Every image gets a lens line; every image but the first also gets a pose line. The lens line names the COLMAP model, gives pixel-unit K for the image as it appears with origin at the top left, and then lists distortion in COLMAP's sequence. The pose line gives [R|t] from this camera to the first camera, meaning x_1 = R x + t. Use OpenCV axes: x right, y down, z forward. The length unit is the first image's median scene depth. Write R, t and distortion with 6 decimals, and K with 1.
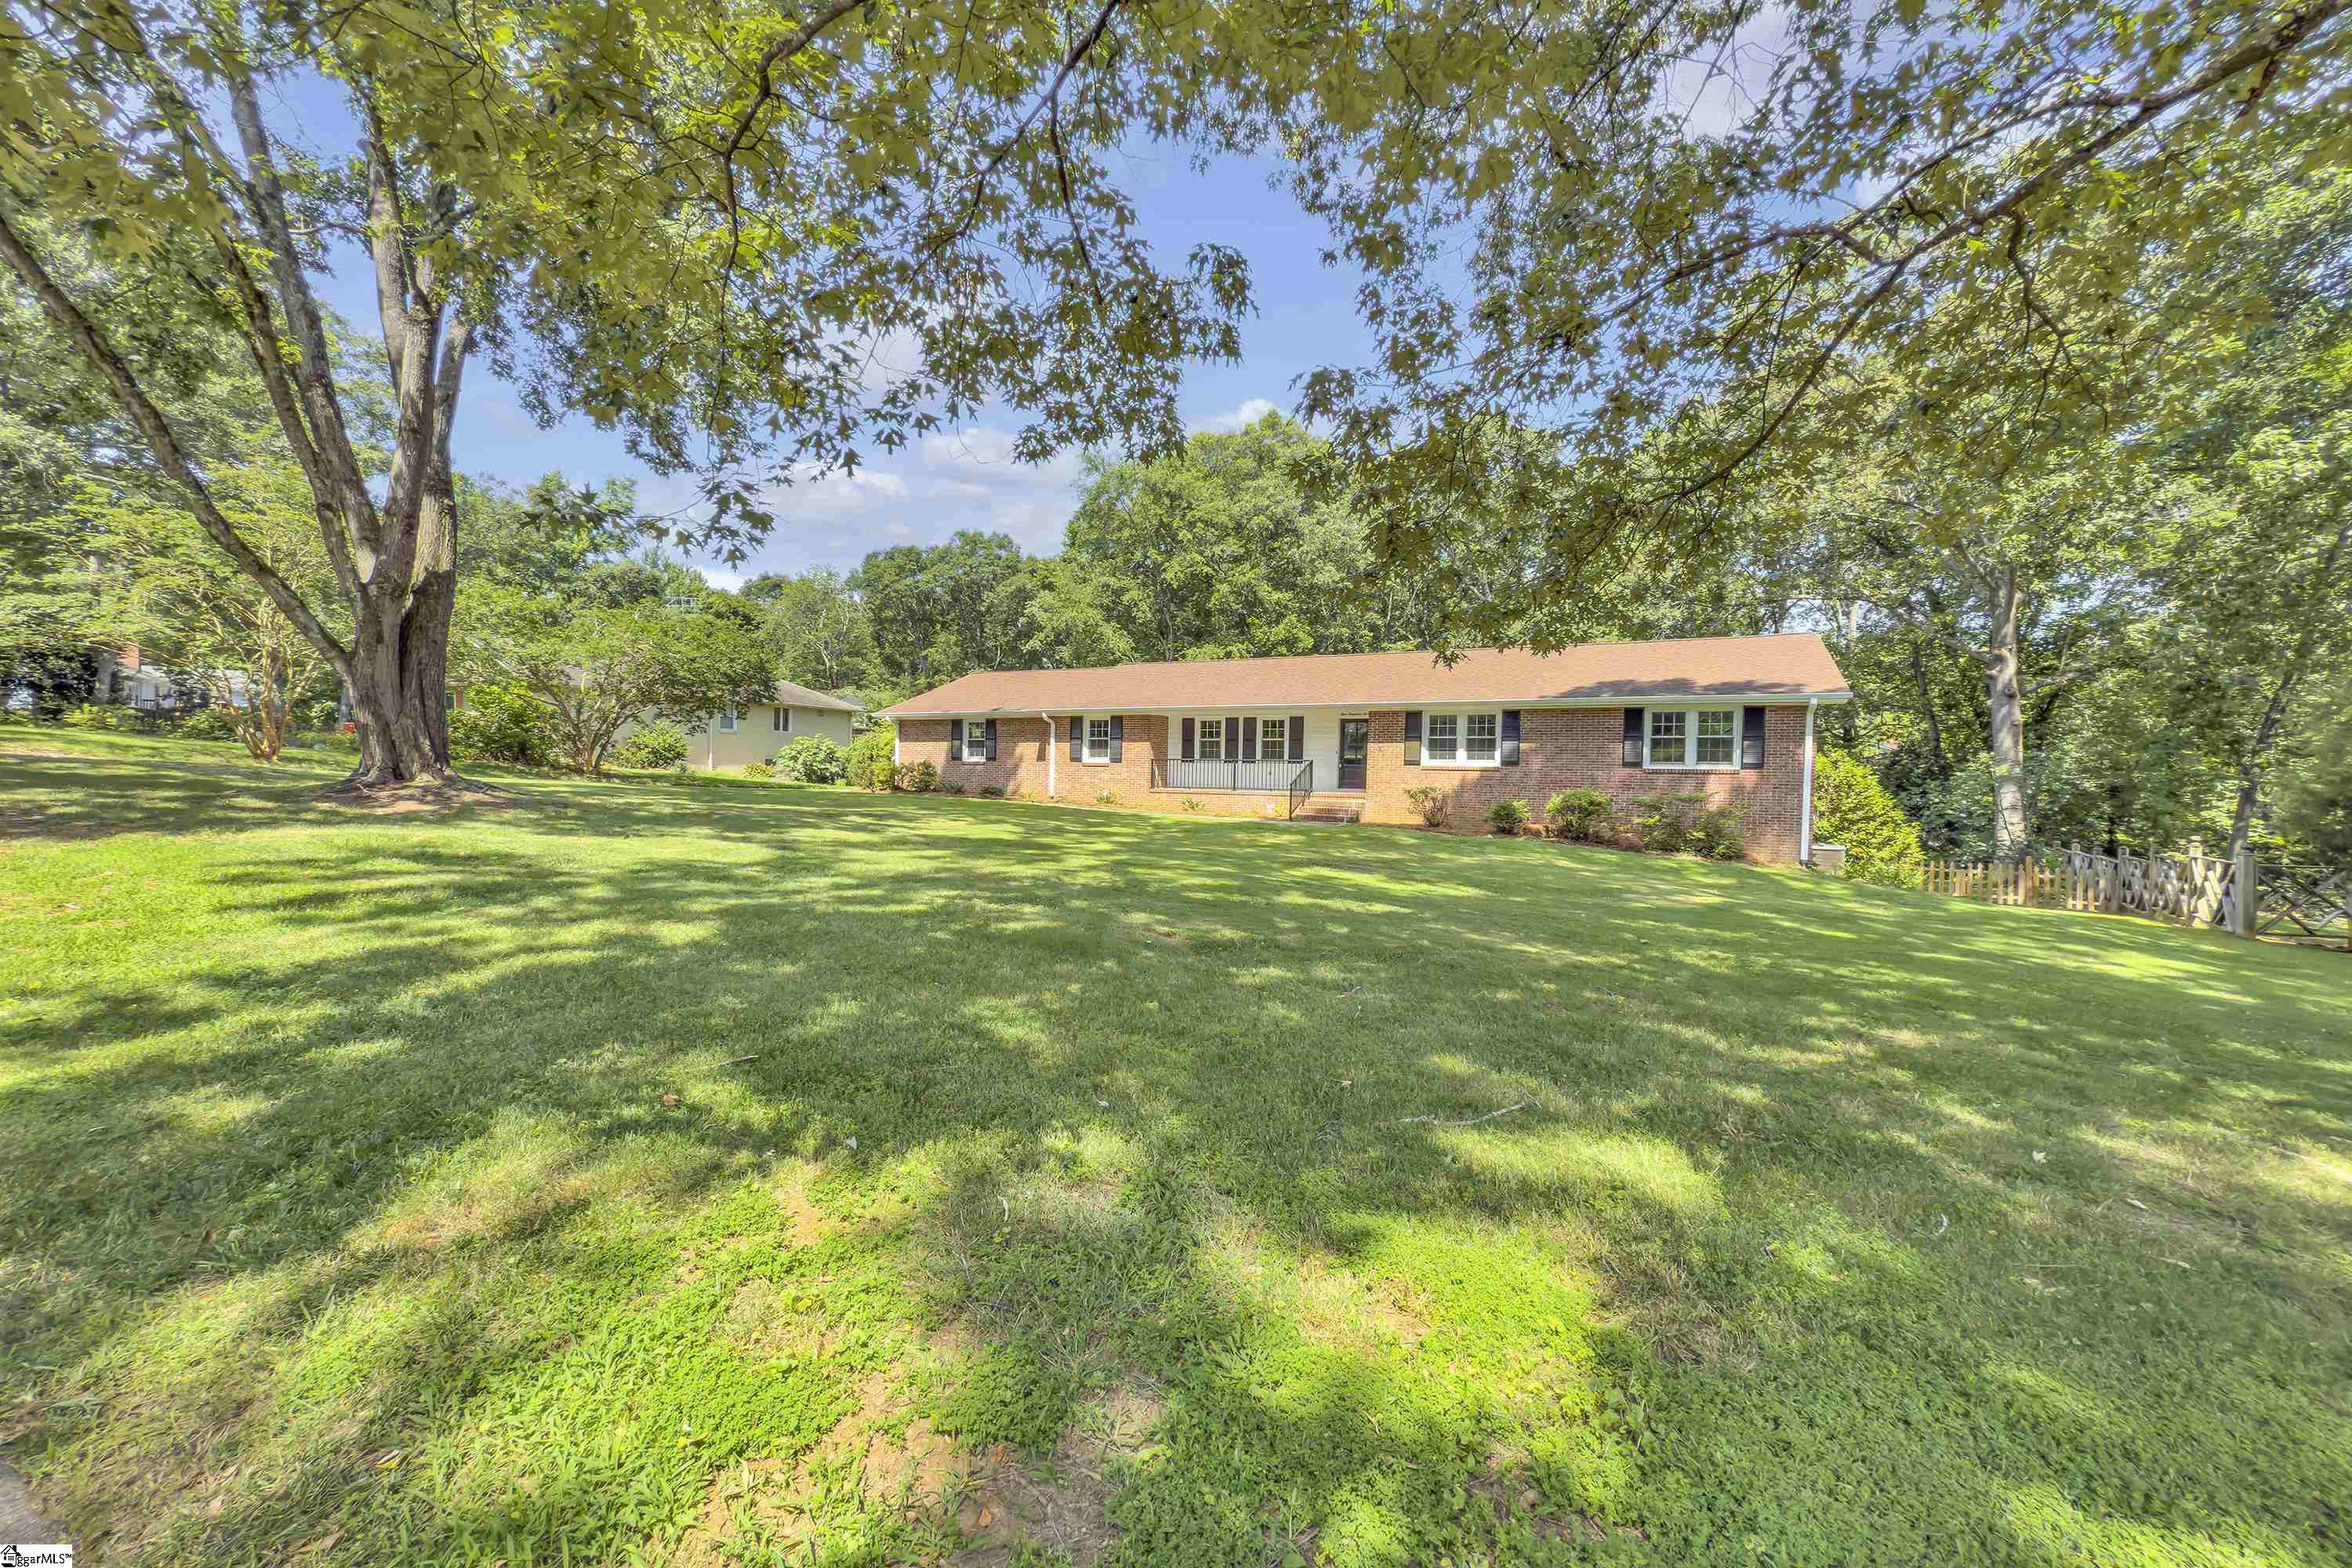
lens RADIAL K [[949.0, 0, 1175.8], [0, 949.0, 780.4], [0, 0, 1]] dist [0.000898, 0.000012]
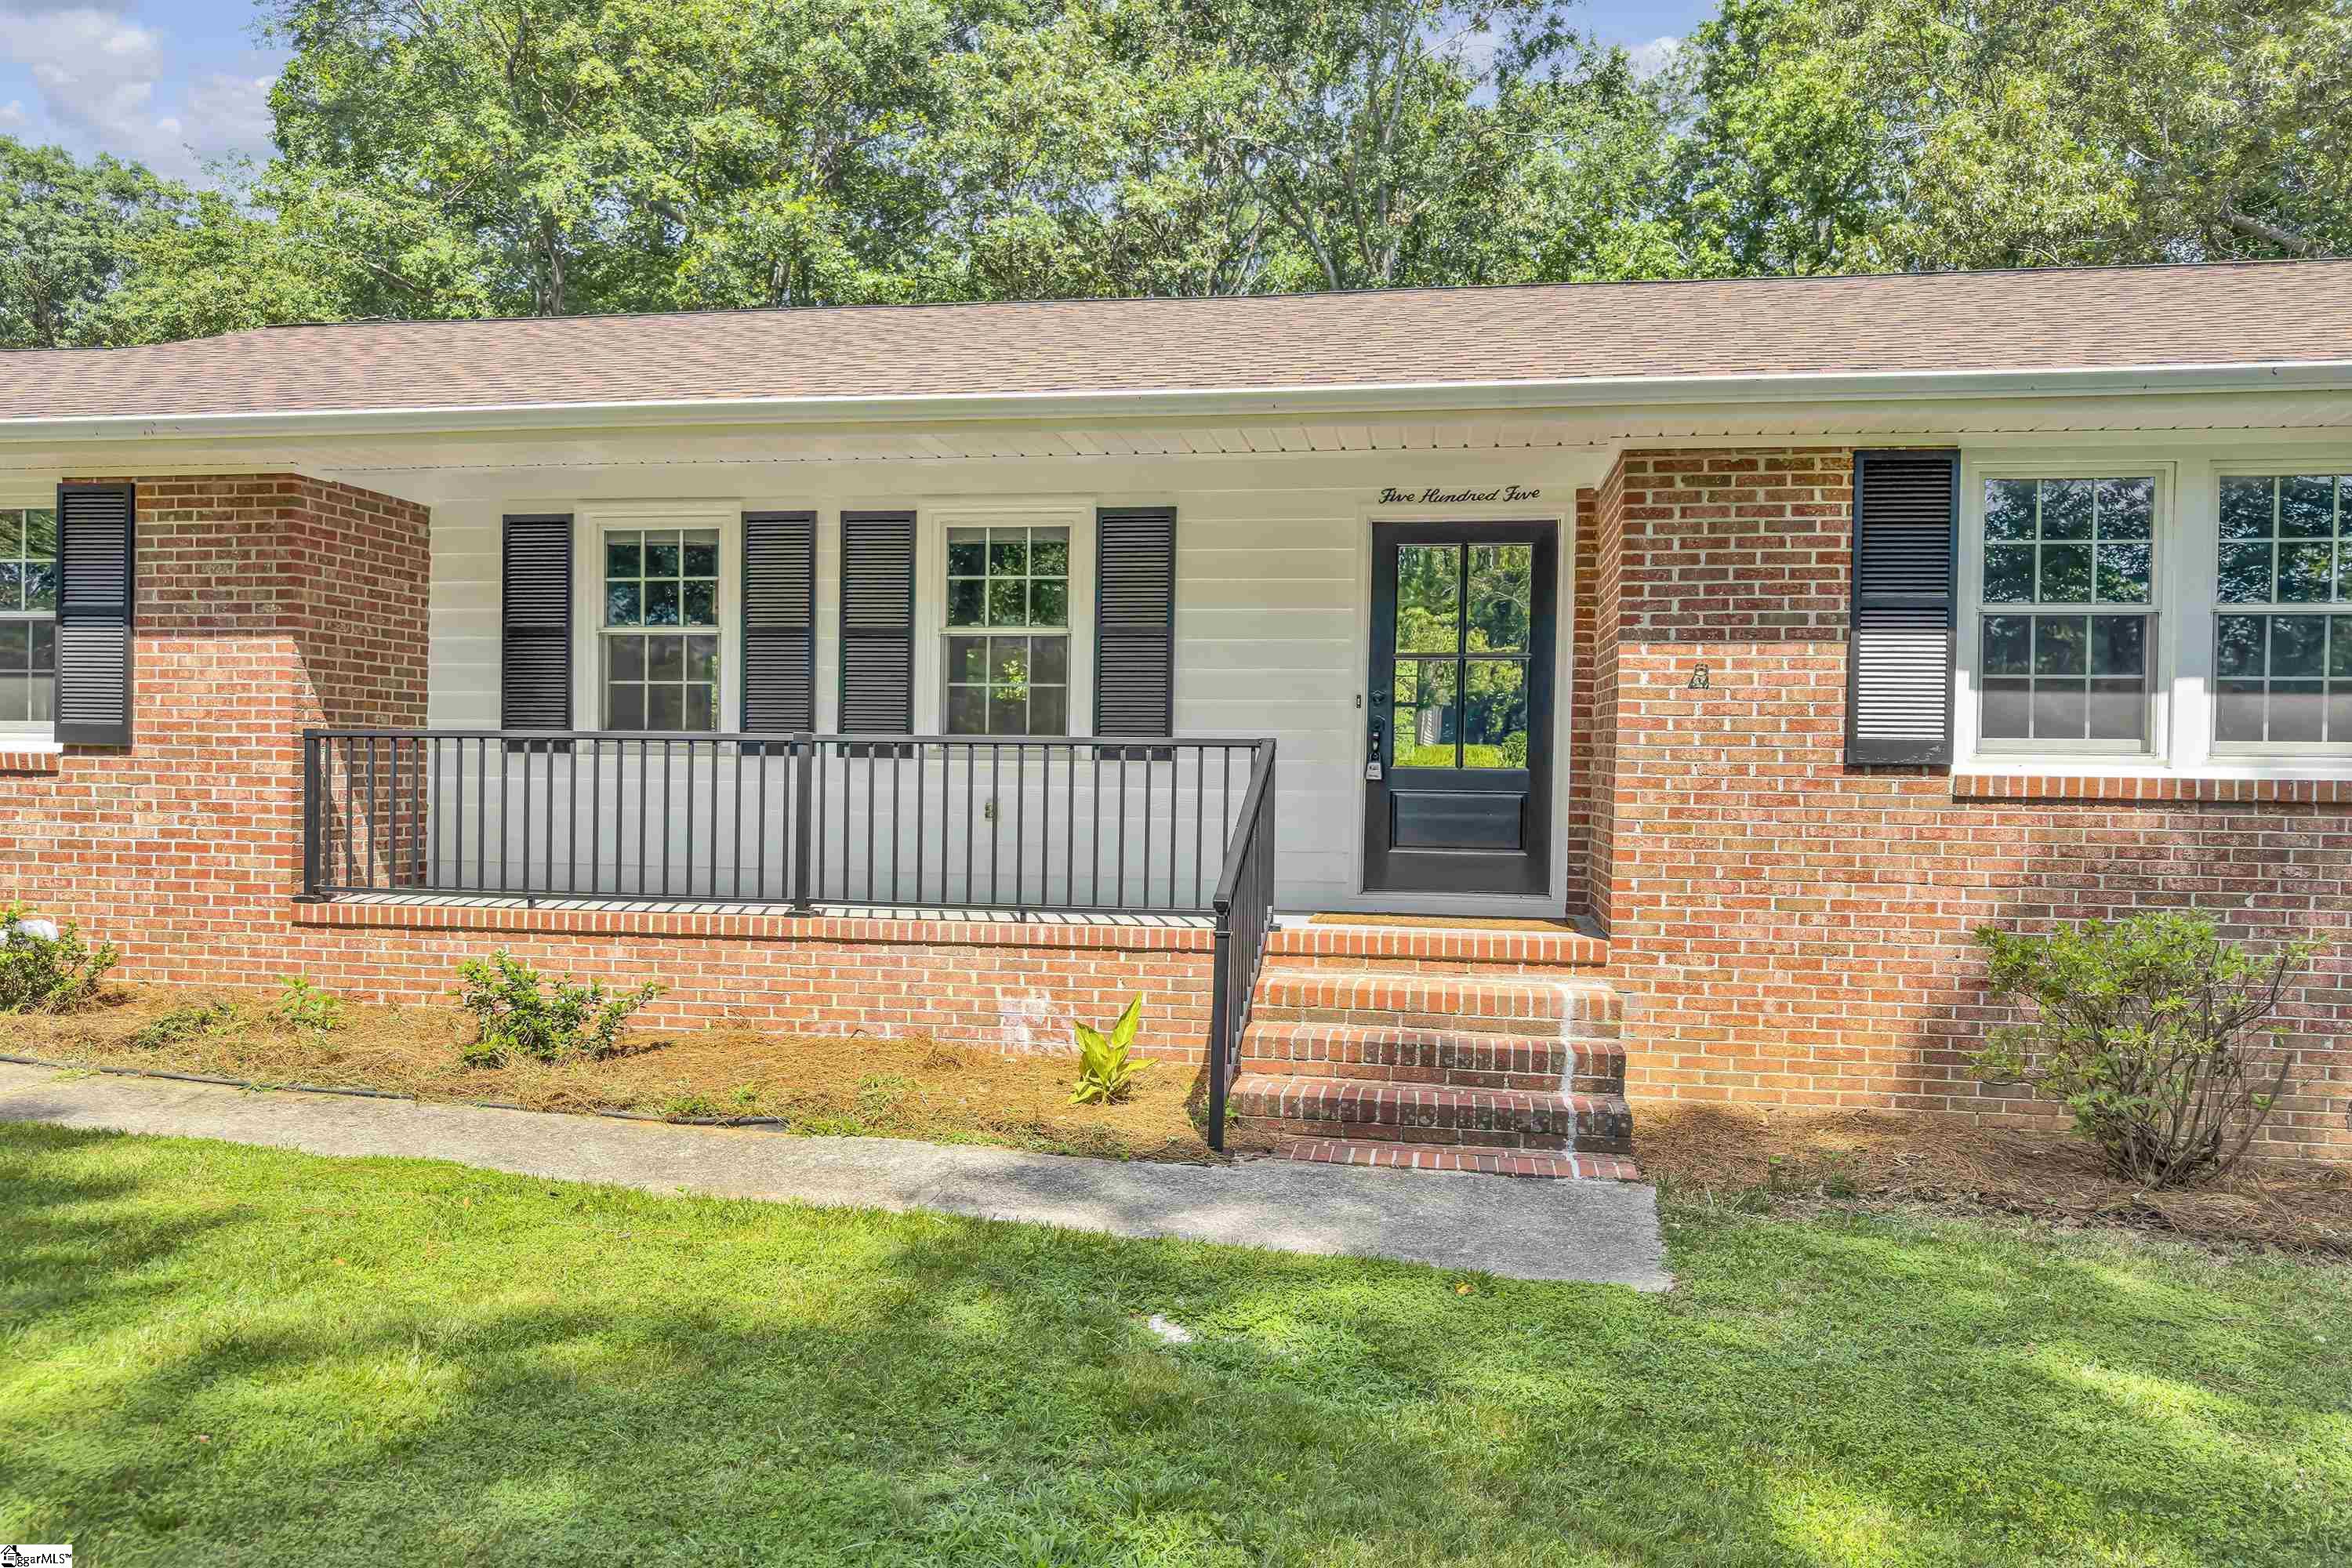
lens RADIAL K [[1732.3, 0, 1171.3], [0, 1732.3, 784.8], [0, 0, 1]] dist [0.009585, 0.000177]
pose [[0.952492, -0.001739, 0.304559, 0.028254], [0.001846, 0.999998, -0.000063, -0.012379], [-0.304559, 0.000622, 0.952493, 0.642295]]
